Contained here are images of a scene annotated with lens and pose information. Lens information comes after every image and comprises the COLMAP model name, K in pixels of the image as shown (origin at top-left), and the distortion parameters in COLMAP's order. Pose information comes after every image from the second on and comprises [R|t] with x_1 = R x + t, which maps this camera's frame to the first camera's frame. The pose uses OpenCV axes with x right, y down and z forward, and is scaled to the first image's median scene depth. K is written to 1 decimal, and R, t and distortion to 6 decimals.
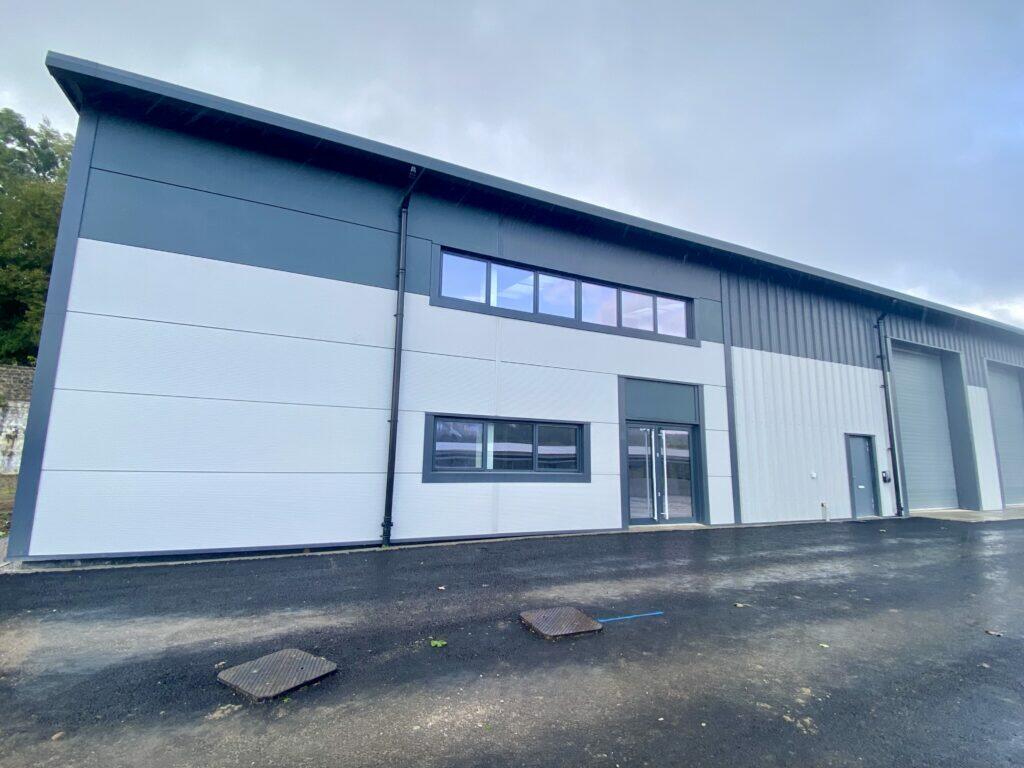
lens RADIAL K [[501.3, 0, 506.8], [0, 501.3, 374.0], [0, 0, 1]] dist [0.009298, -0.011770]
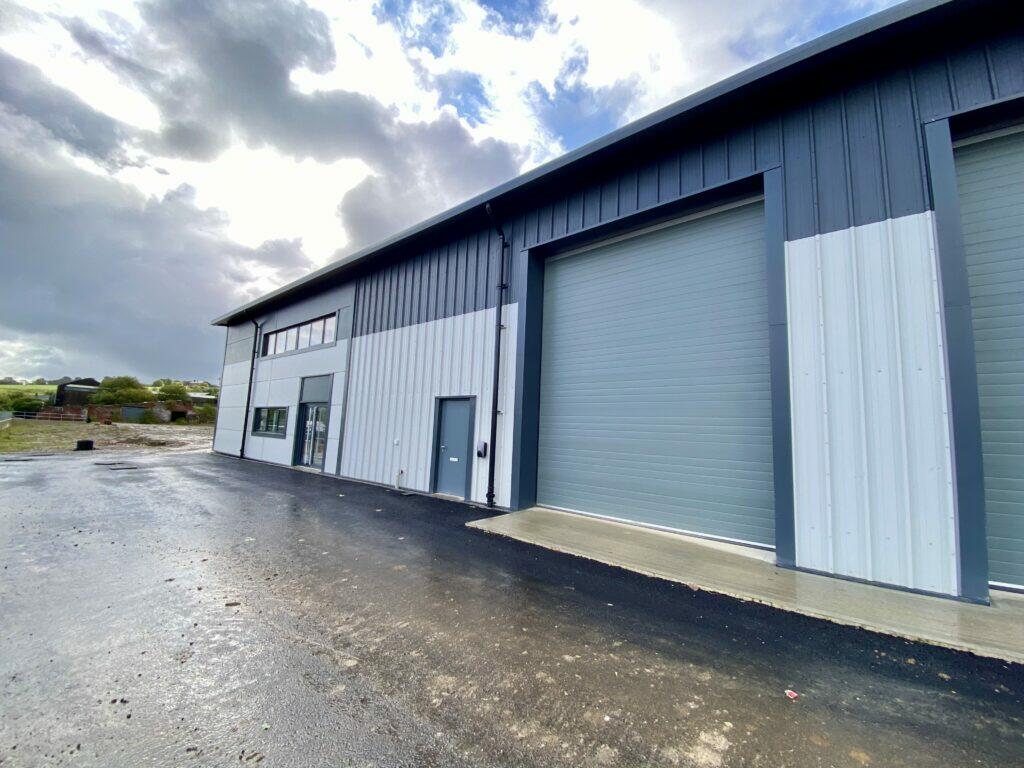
lens RADIAL K [[419.9, 0, 504.9], [0, 419.9, 386.2], [0, 0, 1]] dist [-0.000594, -0.006519]
pose [[0.411280, -0.096957, -0.906338, 1.872518], [0.133142, 0.990052, -0.045495, 0.197569], [0.901733, -0.101960, 0.420098, 1.078326]]
